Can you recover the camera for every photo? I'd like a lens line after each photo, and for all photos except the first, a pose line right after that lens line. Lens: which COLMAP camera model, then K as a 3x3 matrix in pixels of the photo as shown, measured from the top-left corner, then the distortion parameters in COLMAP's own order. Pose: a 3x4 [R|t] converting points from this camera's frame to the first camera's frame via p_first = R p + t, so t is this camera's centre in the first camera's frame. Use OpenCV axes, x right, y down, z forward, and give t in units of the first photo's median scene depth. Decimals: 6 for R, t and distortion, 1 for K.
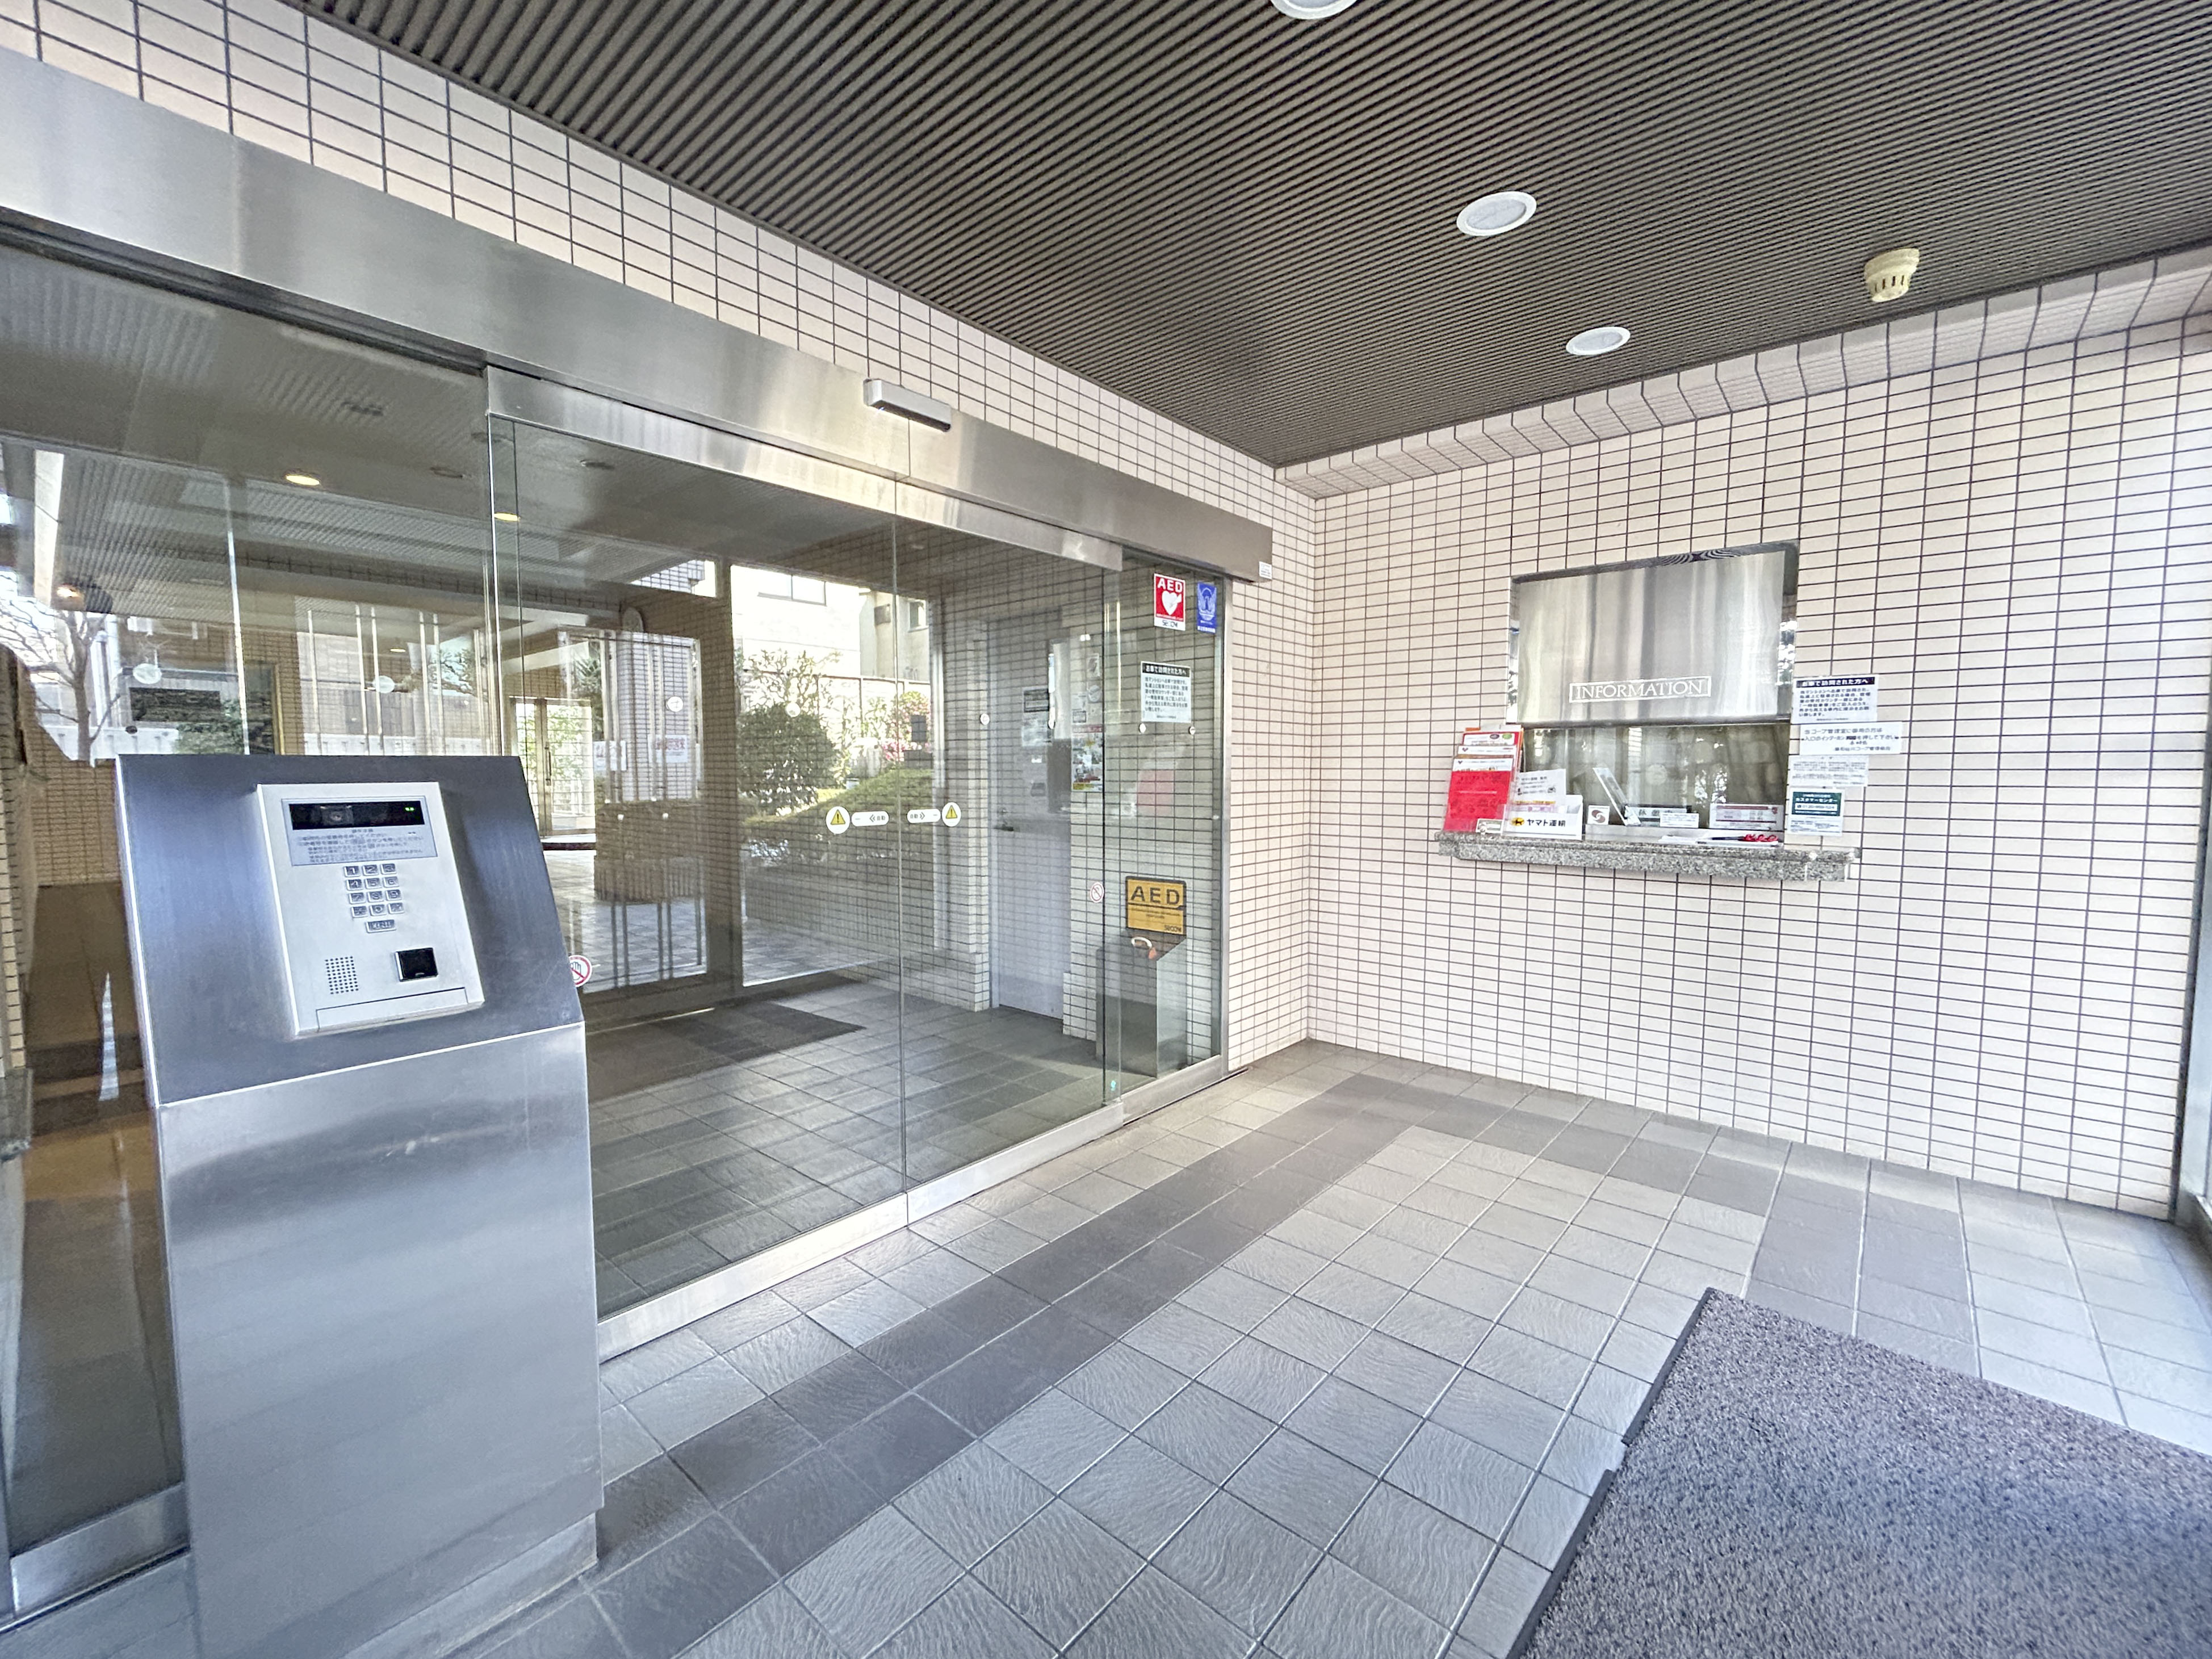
lens RADIAL K [[916.7, 0, 1106.0], [0, 916.7, 829.5], [0, 0, 1]] dist [-0.000031, -0.000031]
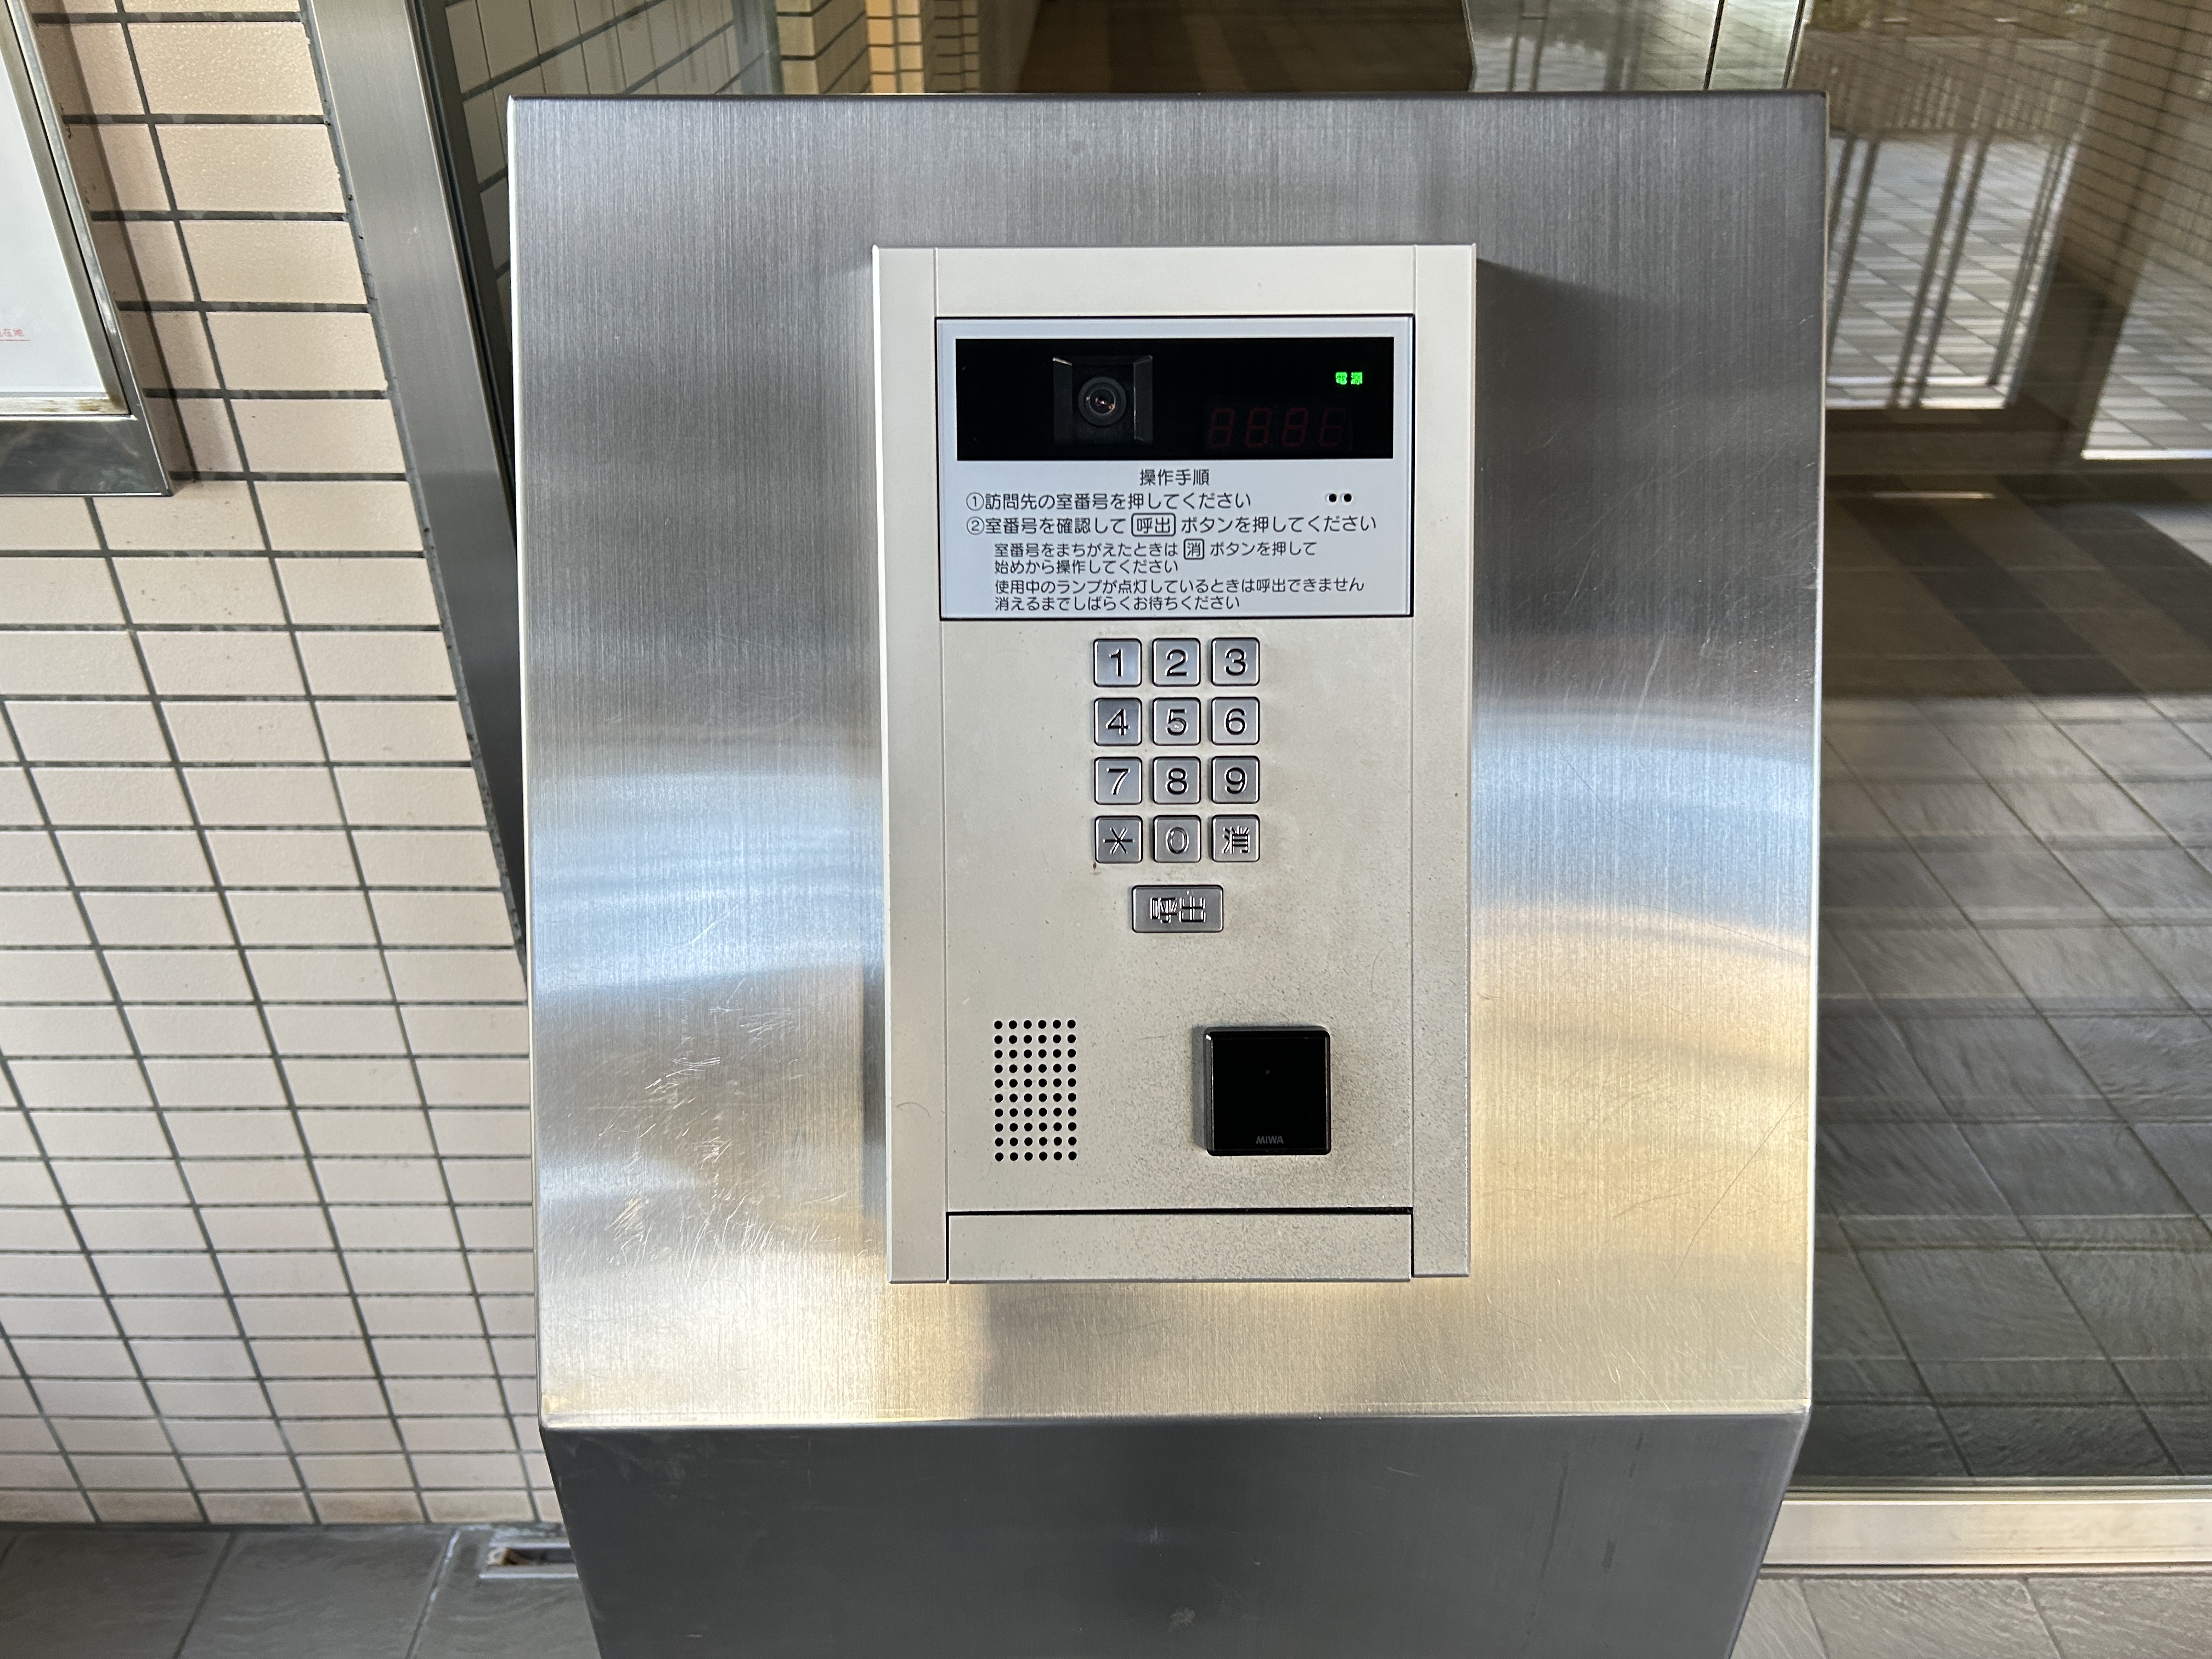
lens RADIAL K [[1690.1, 0, 1106.0], [0, 1690.1, 829.5], [0, 0, 1]] dist [0.039454, 0.000930]
pose [[0.653444, 0.402592, -0.641038, -0.192360], [-0.057959, 0.870966, 0.487913, -0.051261], [0.754752, -0.281670, 0.592462, 0.267928]]
